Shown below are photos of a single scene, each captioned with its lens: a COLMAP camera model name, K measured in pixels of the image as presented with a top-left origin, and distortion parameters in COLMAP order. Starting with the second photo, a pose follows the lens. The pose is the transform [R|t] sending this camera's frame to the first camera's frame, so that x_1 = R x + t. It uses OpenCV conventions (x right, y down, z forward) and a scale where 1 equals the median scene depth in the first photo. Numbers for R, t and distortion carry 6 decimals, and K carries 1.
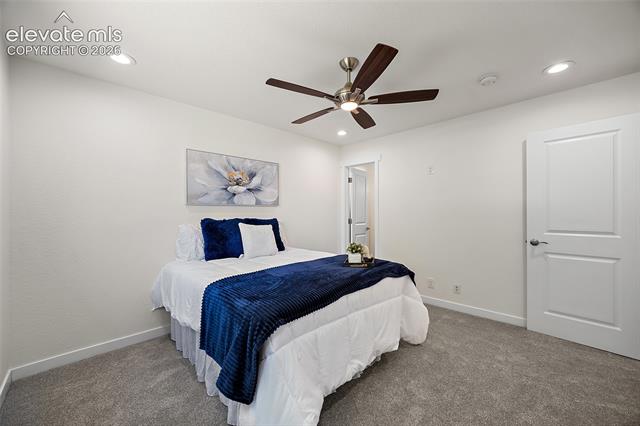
lens RADIAL K [[250.5, 0, 318.2], [0, 250.5, 213.3], [0, 0, 1]] dist [-0.001017, -0.000108]
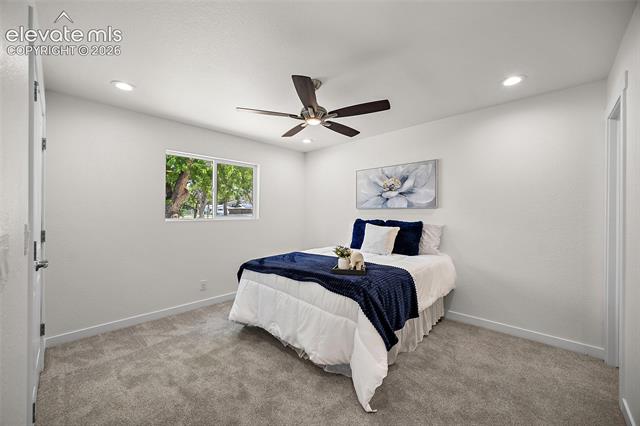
lens RADIAL K [[250.5, 0, 318.2], [0, 250.5, 213.3], [0, 0, 1]] dist [-0.001017, -0.000108]
pose [[0.043832, 0.001501, -0.999038, 0.802465], [-0.005706, 0.999983, 0.001252, -0.009215], [0.999023, 0.005645, 0.043839, 0.620874]]
